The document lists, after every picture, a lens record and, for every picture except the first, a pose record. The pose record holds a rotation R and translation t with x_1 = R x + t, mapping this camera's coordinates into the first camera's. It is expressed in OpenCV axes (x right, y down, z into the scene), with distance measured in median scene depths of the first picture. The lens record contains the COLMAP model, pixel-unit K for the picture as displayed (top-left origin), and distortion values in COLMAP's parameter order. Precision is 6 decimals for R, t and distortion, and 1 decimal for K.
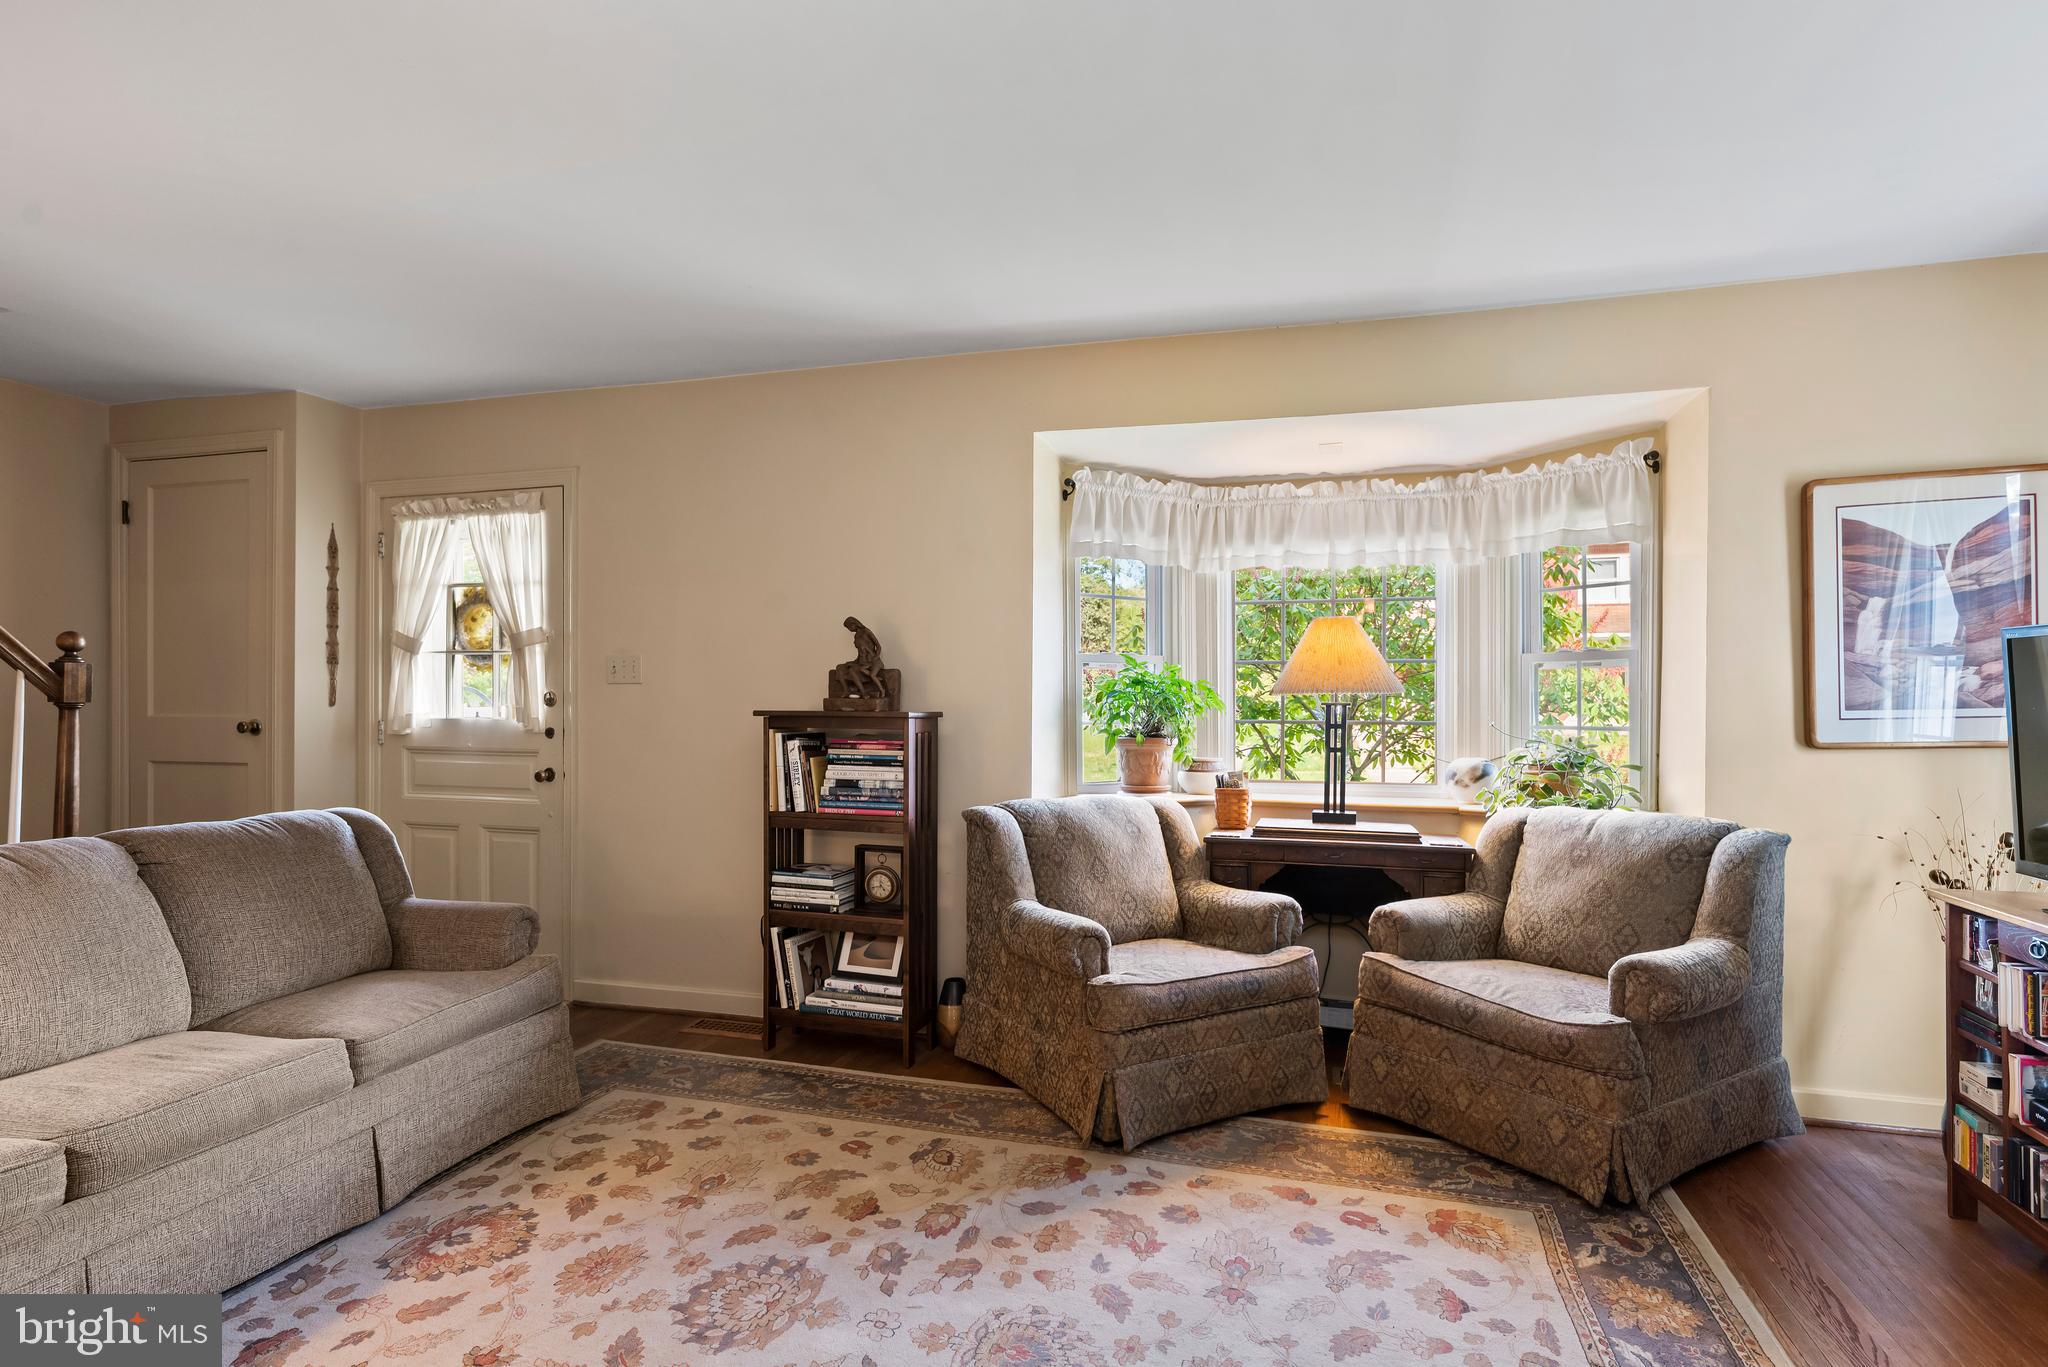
lens RADIAL K [[998.9, 0, 1029.4], [0, 998.9, 702.0], [0, 0, 1]] dist [0.000006, -0.000158]
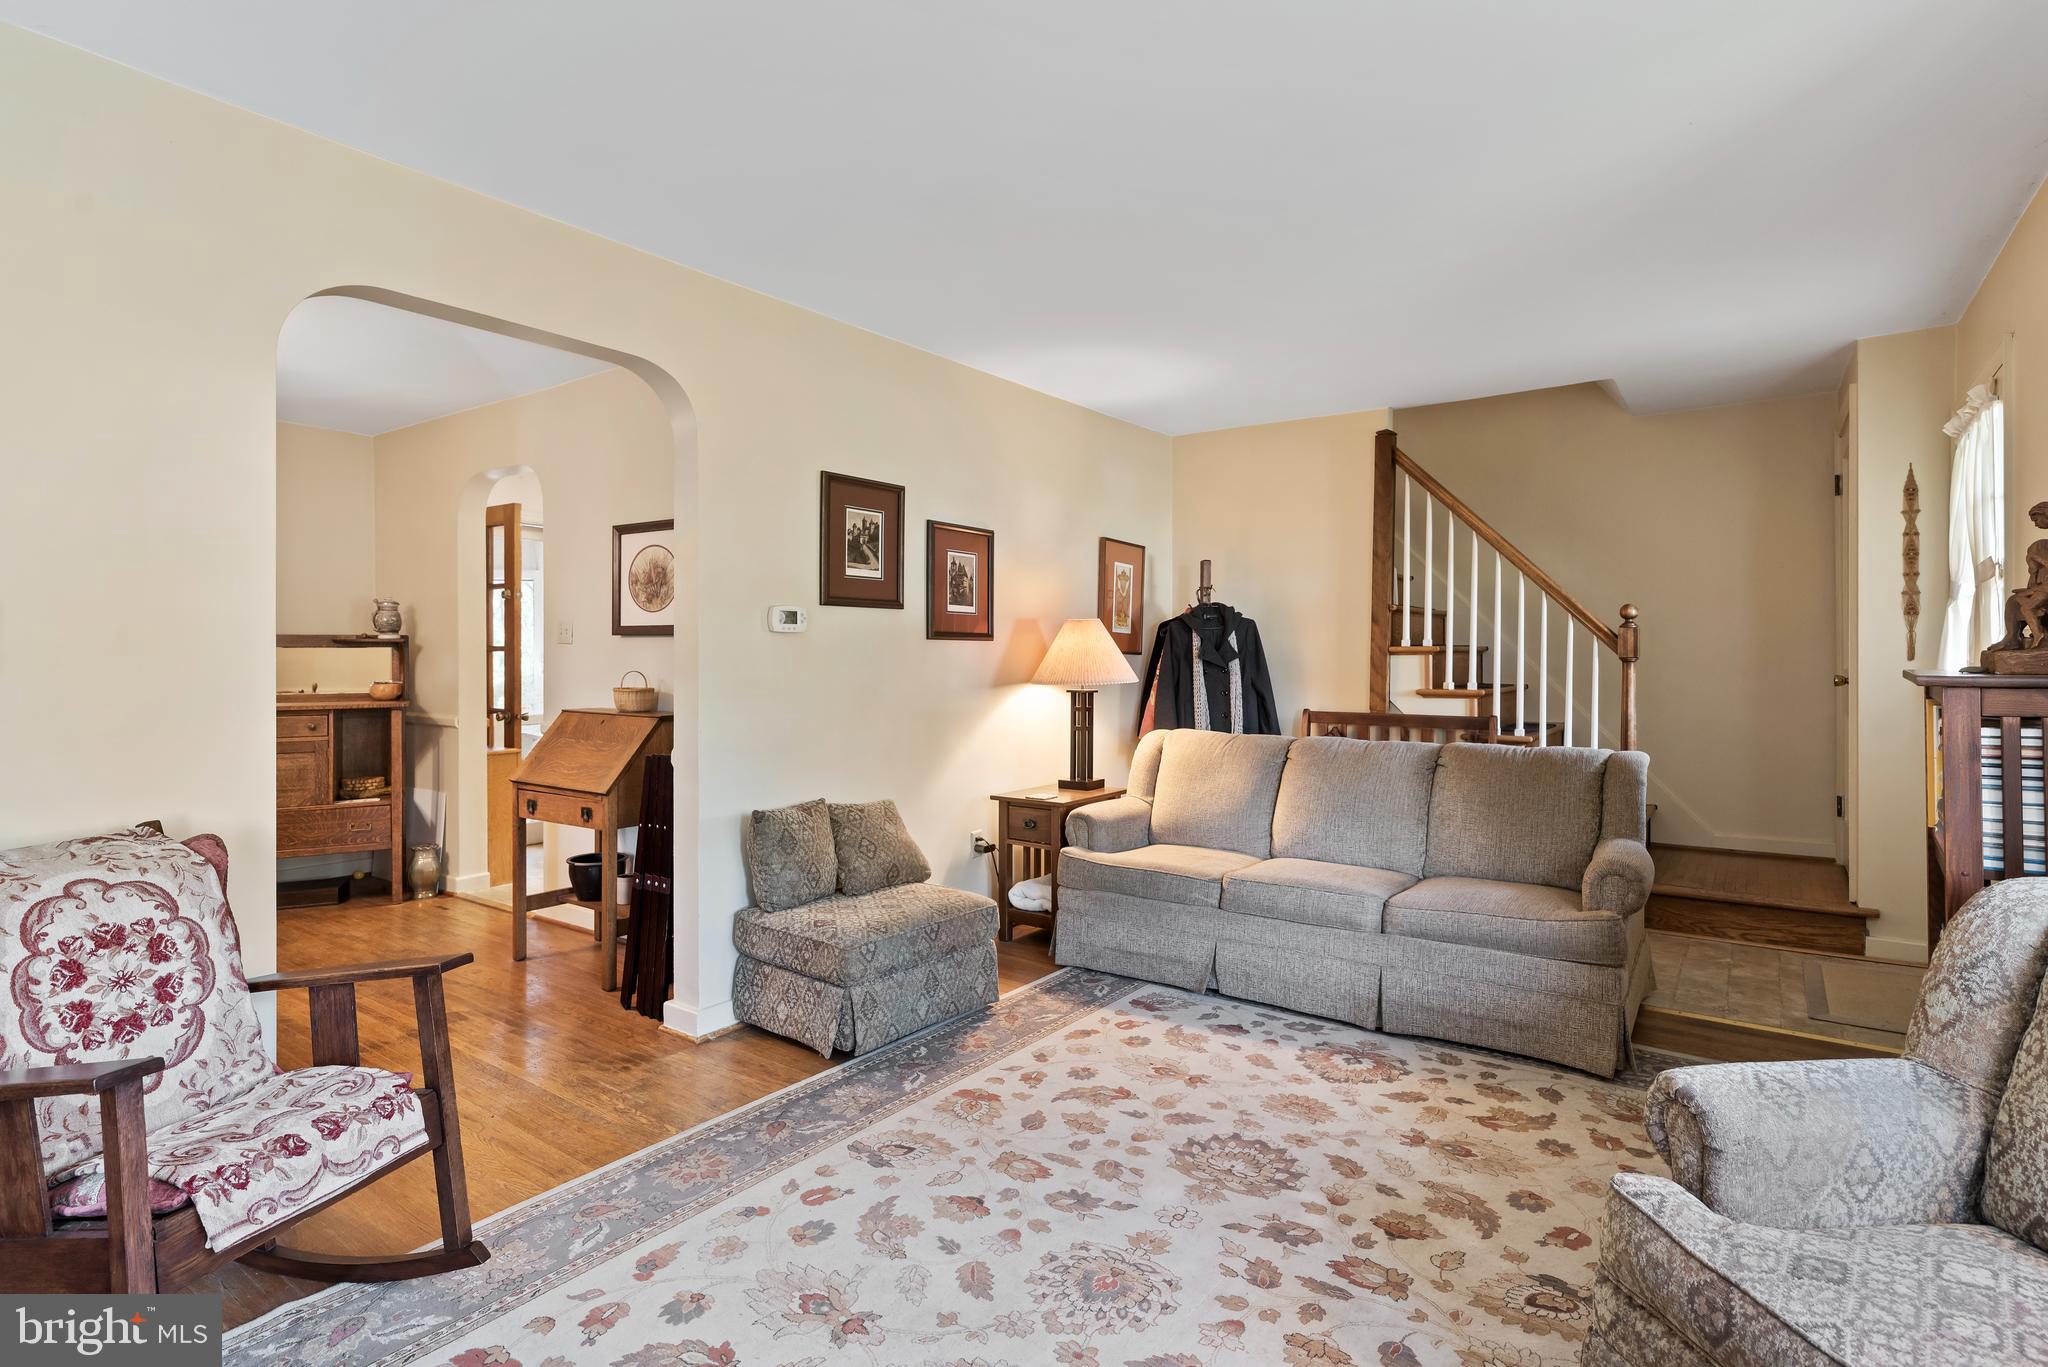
lens RADIAL K [[1009.6, 0, 1085.6], [0, 1009.6, 651.2], [0, 0, 1]] dist [0.000691, 0.000010]
pose [[-0.300510, -0.004385, -0.953769, 0.721827], [0.004023, 0.999975, -0.005864, -0.003202], [0.953770, -0.005599, -0.300485, 0.932764]]
